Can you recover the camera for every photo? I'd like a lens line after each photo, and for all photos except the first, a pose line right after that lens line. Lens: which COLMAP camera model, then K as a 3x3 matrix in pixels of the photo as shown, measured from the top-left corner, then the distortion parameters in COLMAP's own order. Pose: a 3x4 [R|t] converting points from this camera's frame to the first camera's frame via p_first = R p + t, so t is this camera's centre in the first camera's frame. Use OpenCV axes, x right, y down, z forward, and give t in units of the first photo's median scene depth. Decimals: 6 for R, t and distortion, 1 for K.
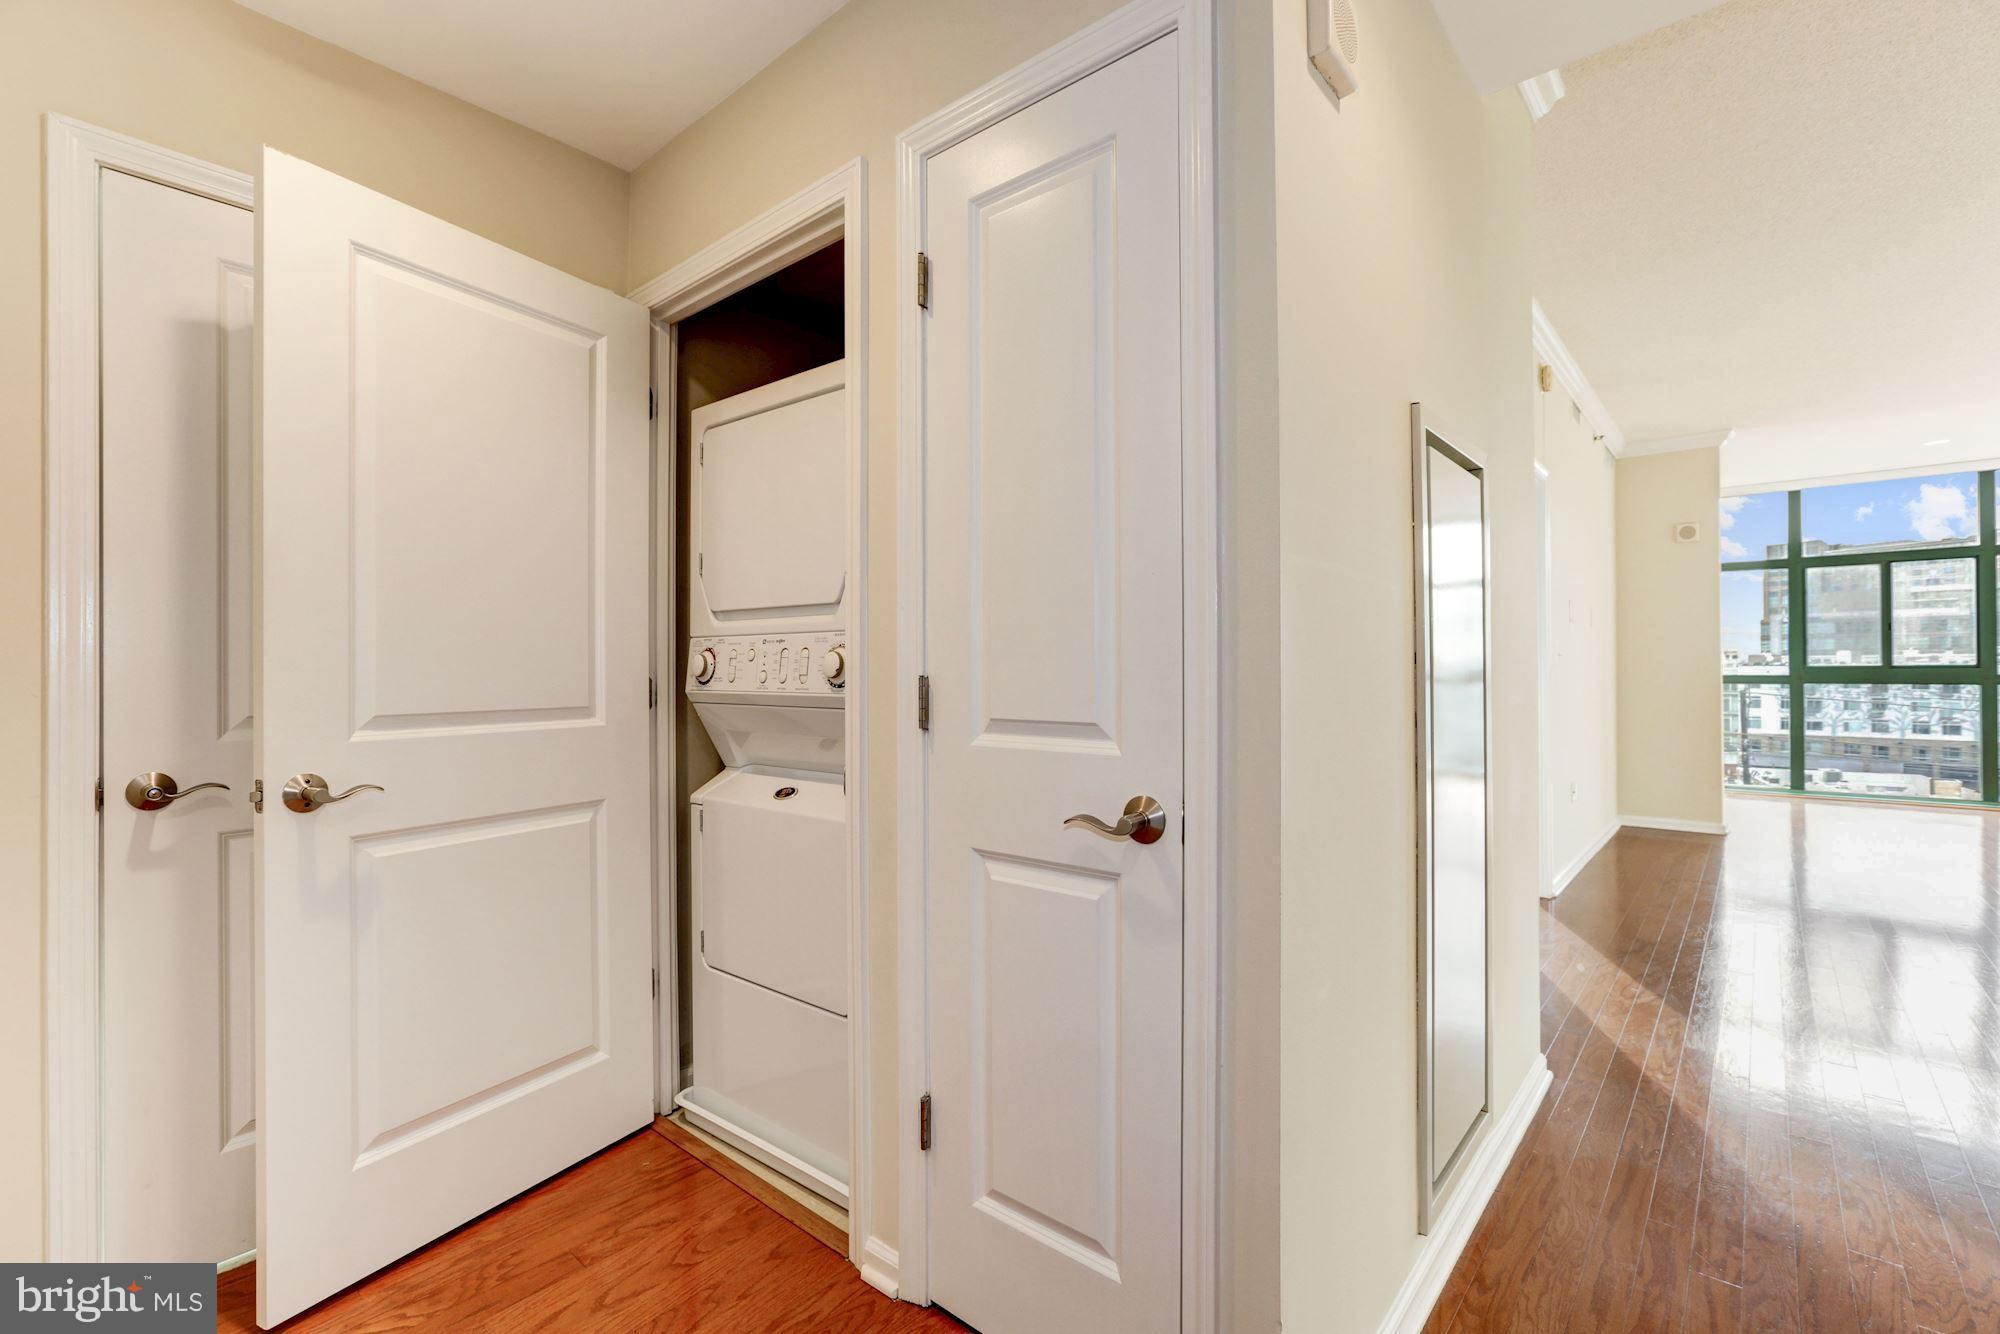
lens RADIAL K [[897.0, 0, 1016.2], [0, 897.0, 667.9], [0, 0, 1]] dist [-0.031260, 0.014952]
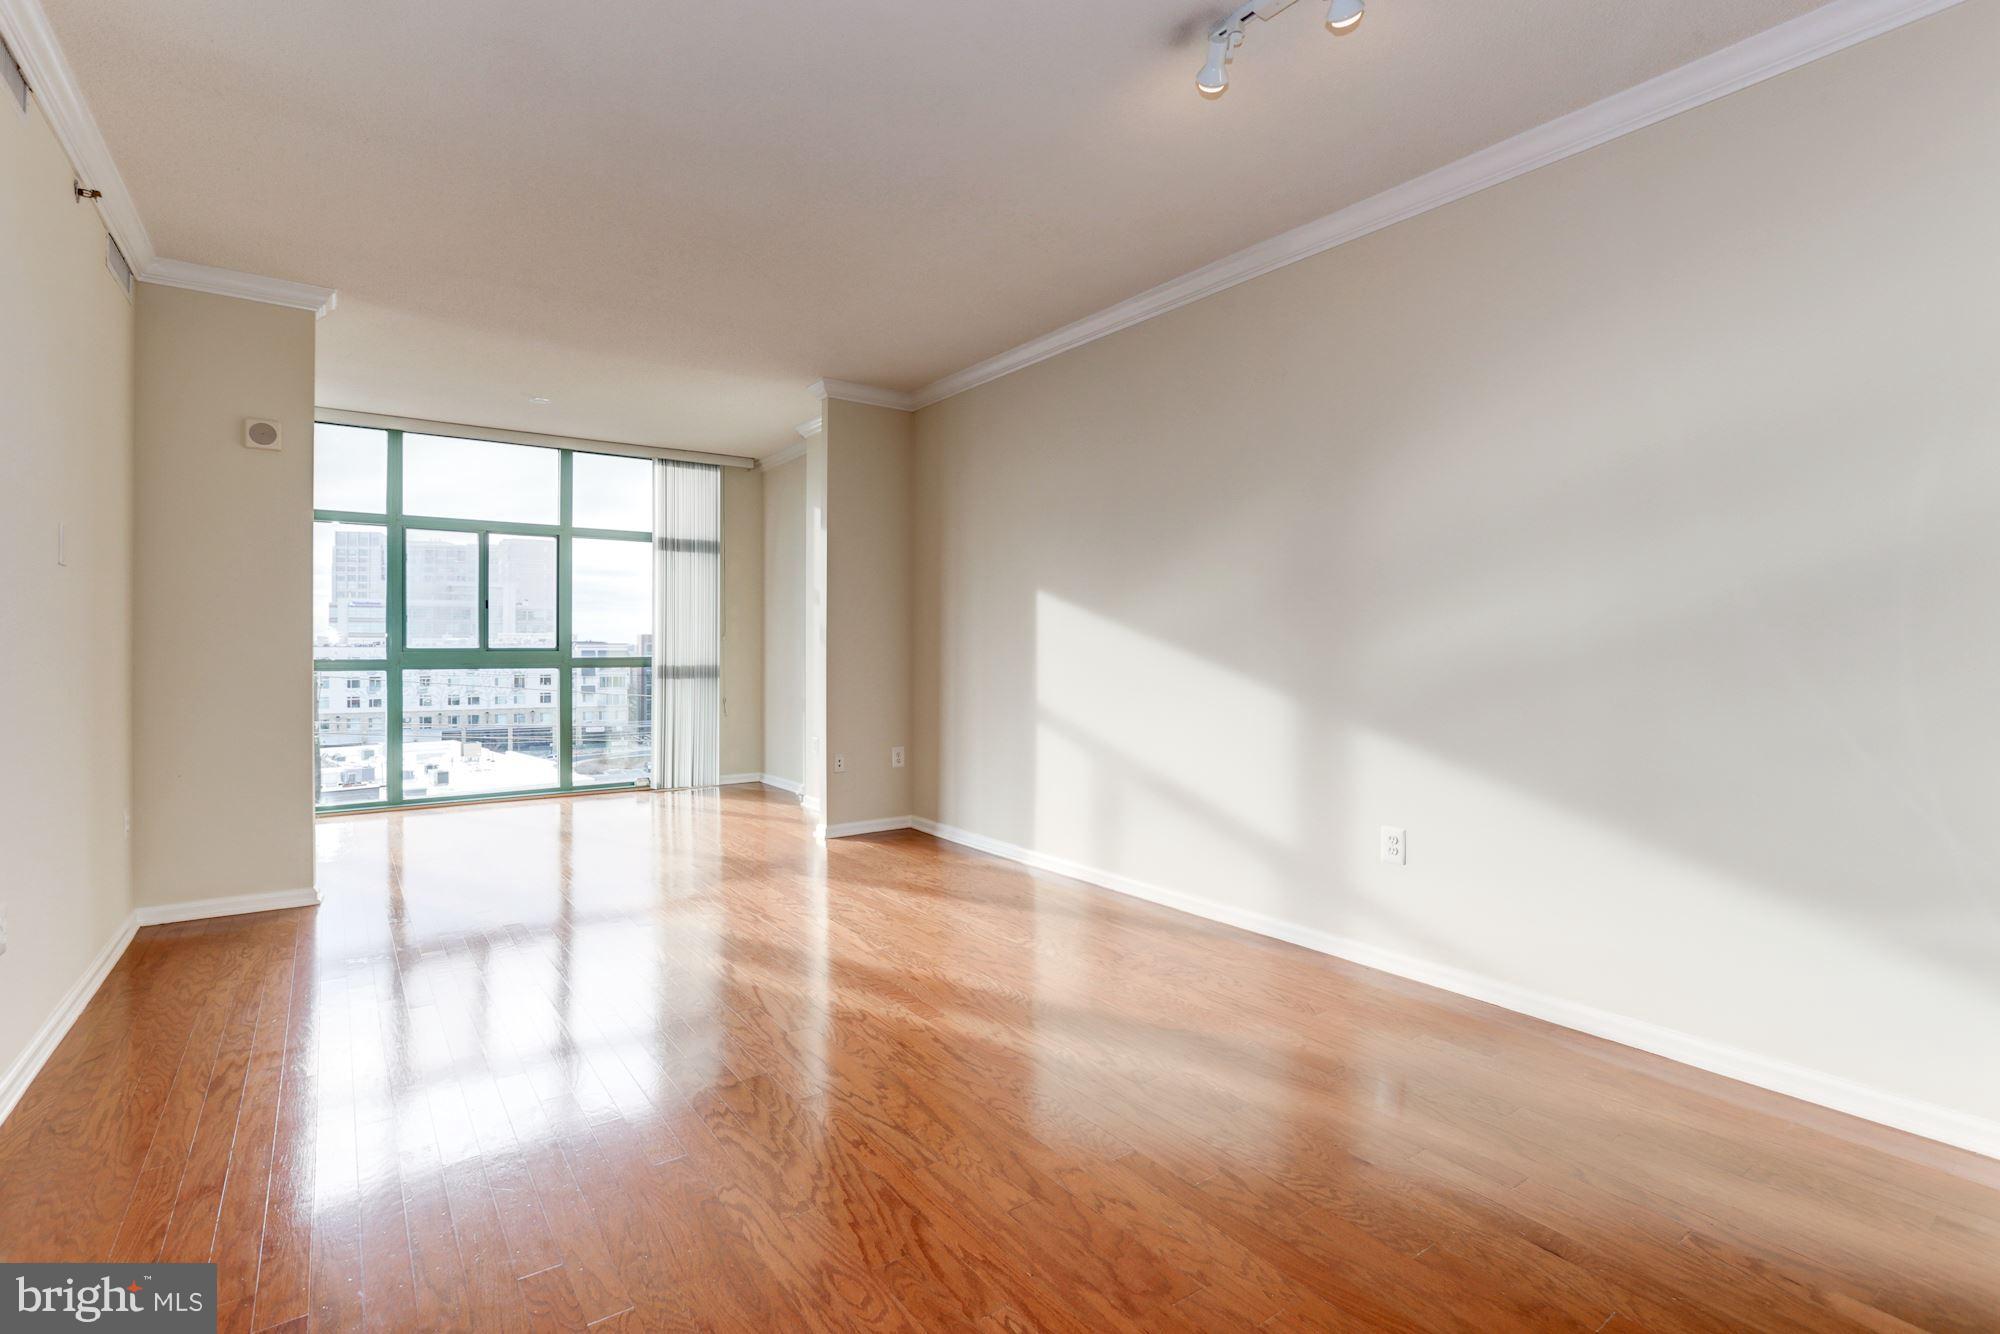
lens RADIAL K [[897.0, 0, 972.2], [0, 897.0, 657.1], [0, 0, 1]] dist [-0.031260, 0.014952]
pose [[0.239432, 0.000296, 0.970913, 0.232216], [-0.008759, 0.999960, 0.001855, 0.000719], [-0.970874, -0.008949, 0.239425, 0.307176]]
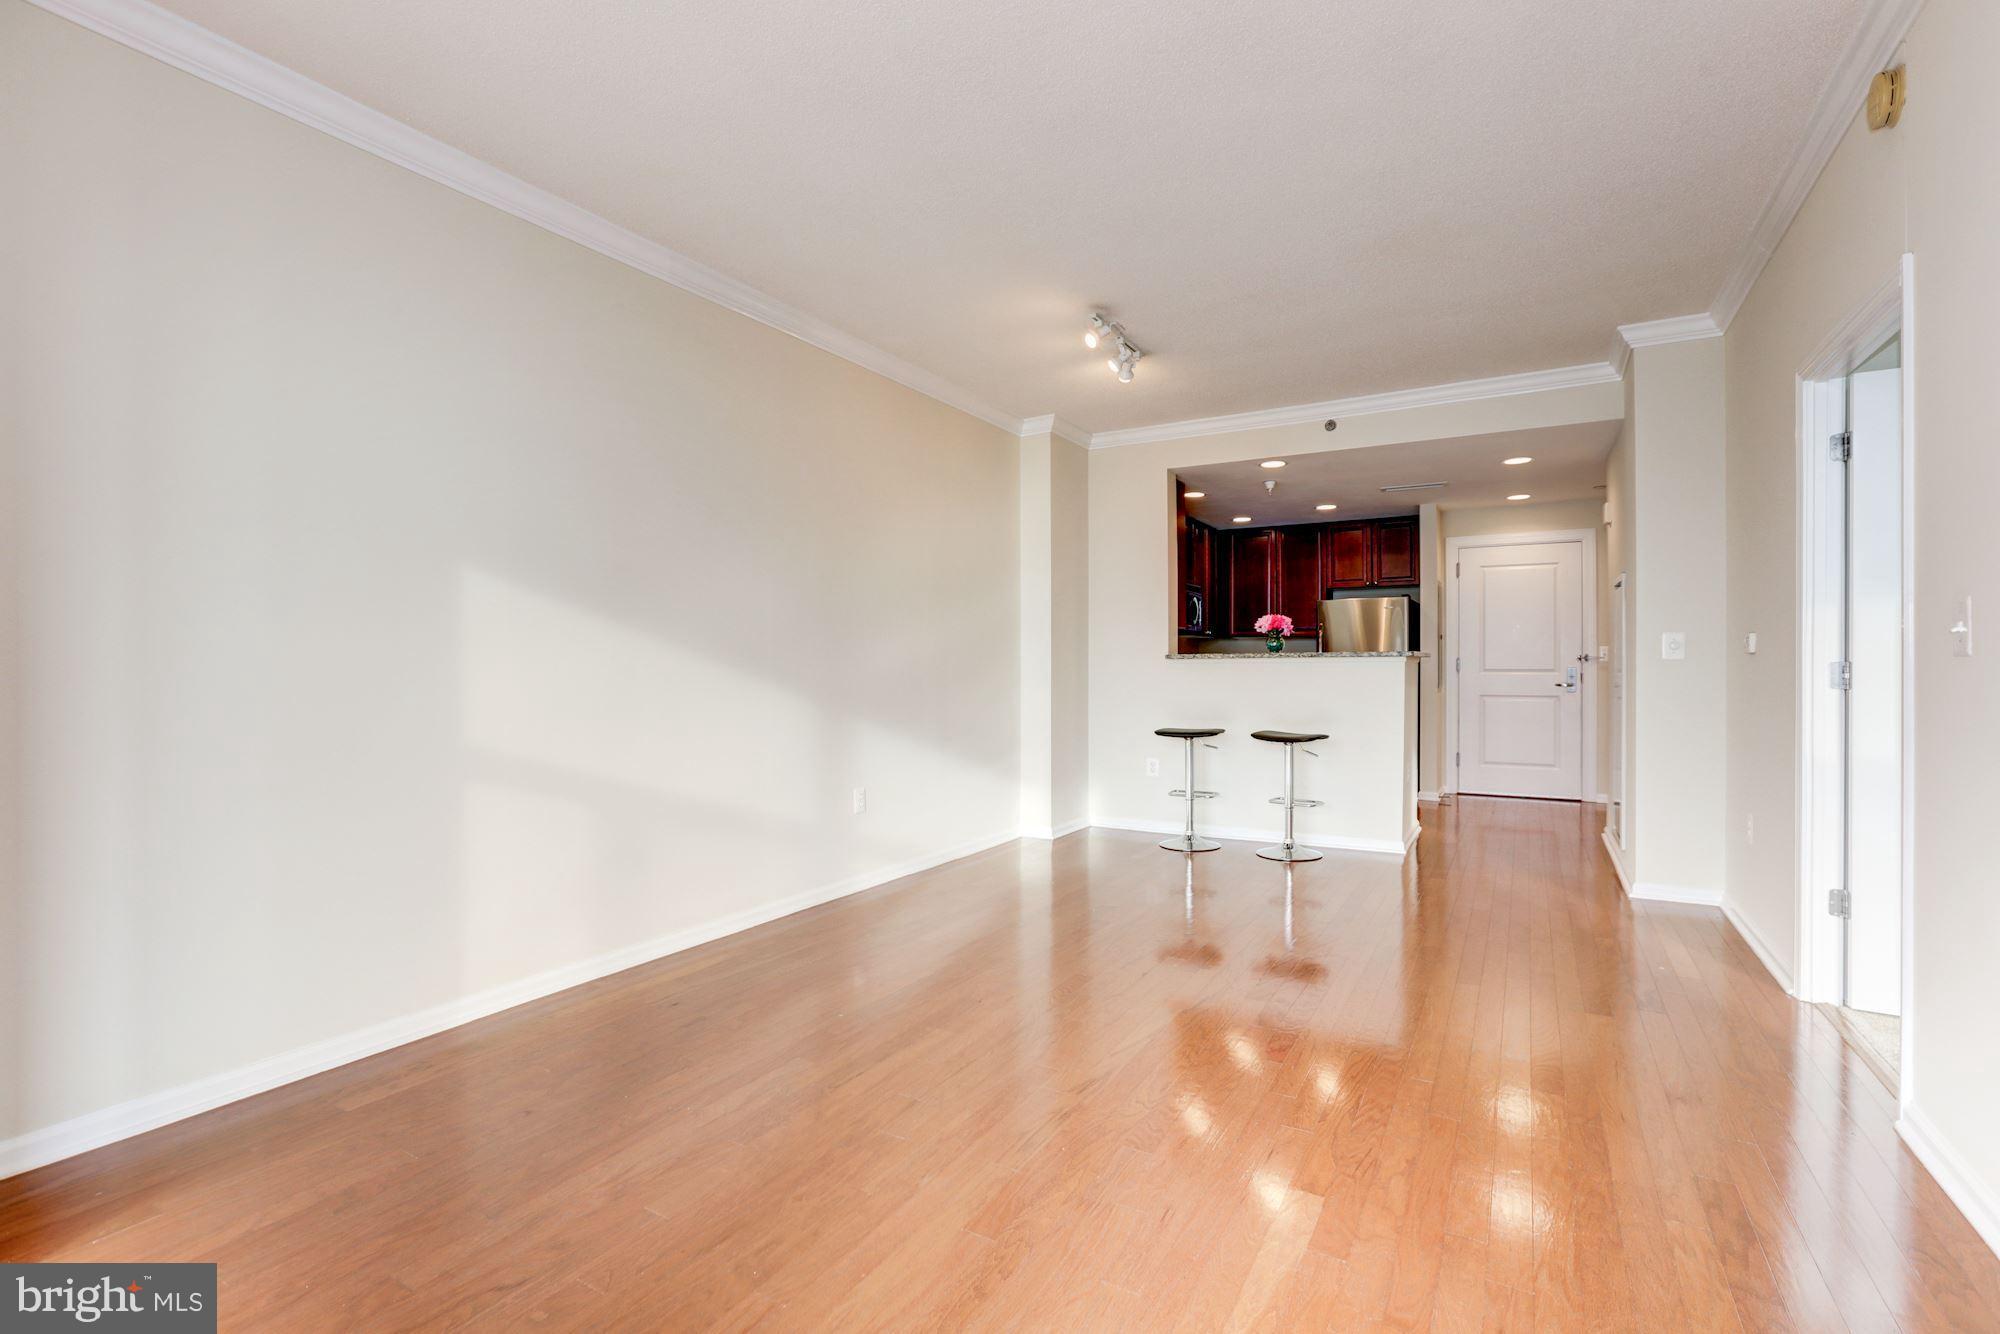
lens RADIAL K [[897.0, 0, 1027.8], [0, 897.0, 663.2], [0, 0, 1]] dist [-0.031260, 0.014952]
pose [[-0.983137, 0.014287, -0.182313, 0.713101], [0.015259, 0.999876, -0.003931, -0.001263], [0.182234, -0.006646, -0.983233, 0.860285]]
